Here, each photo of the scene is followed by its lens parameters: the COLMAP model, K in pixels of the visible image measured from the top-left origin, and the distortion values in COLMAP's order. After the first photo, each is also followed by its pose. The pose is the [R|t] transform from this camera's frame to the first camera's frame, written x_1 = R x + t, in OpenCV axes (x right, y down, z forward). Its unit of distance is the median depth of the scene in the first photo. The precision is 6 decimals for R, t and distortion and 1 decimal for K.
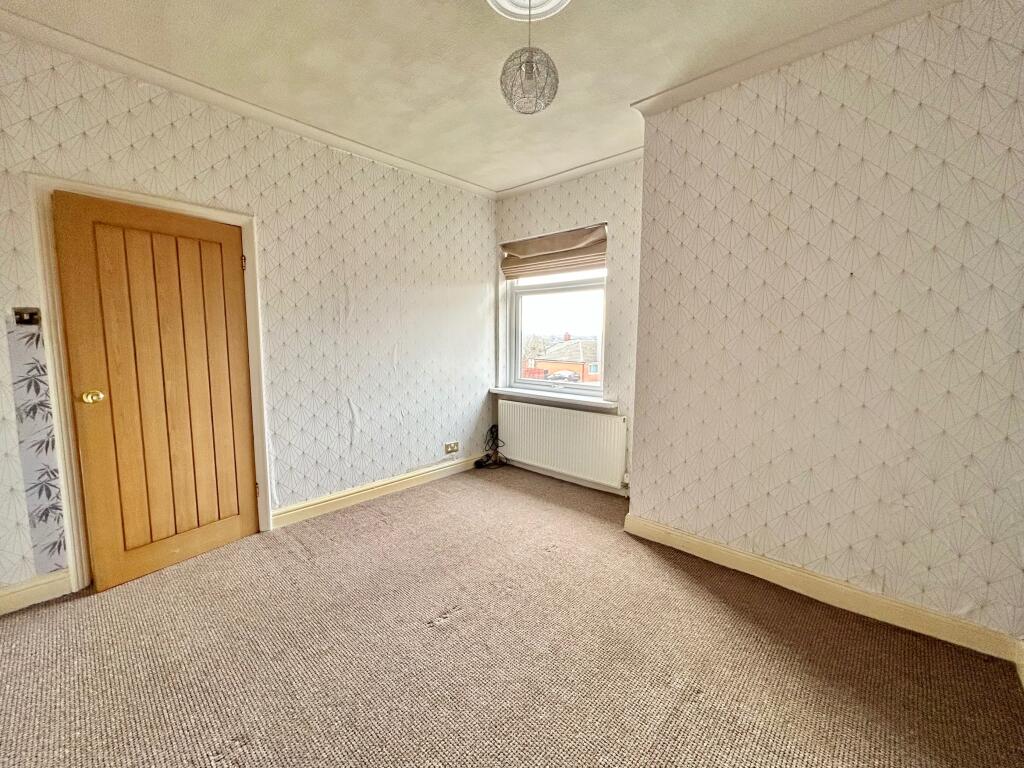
lens RADIAL K [[416.5, 0, 507.6], [0, 416.5, 381.8], [0, 0, 1]] dist [0.000621, -0.000097]
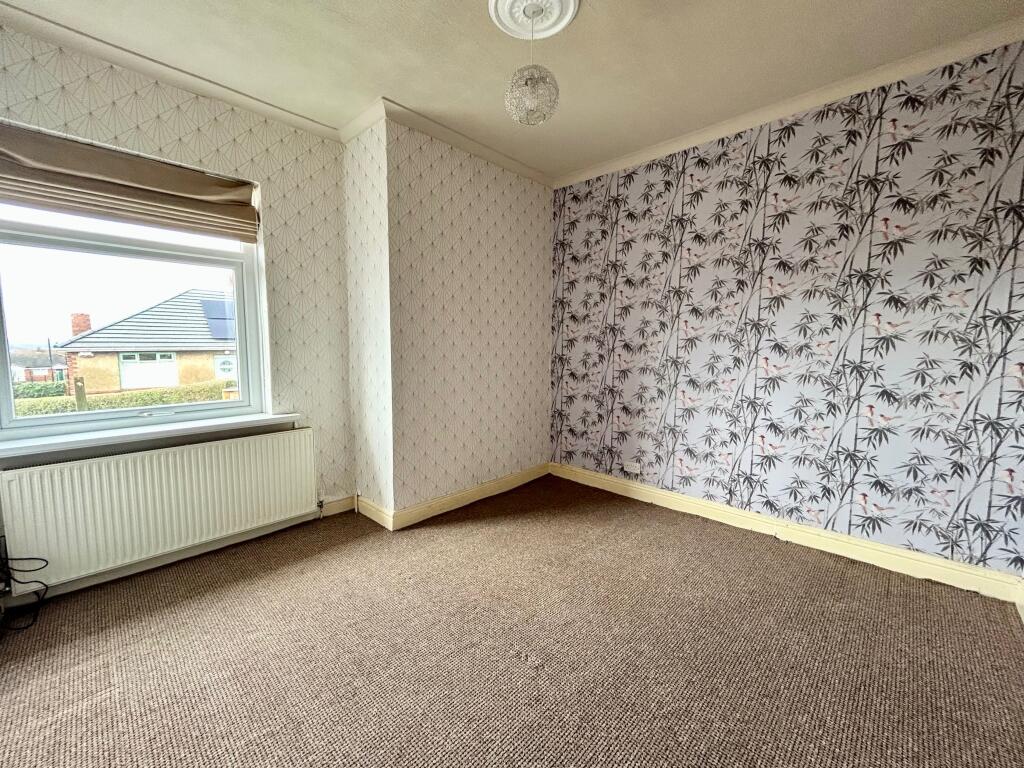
lens RADIAL K [[416.5, 0, 507.6], [0, 416.5, 382.0], [0, 0, 1]] dist [0.000621, -0.000097]
pose [[0.016916, -0.095360, 0.995299, -0.539552], [0.105779, 0.990026, 0.093057, -0.043611], [-0.994246, 0.103708, 0.026834, 0.547434]]
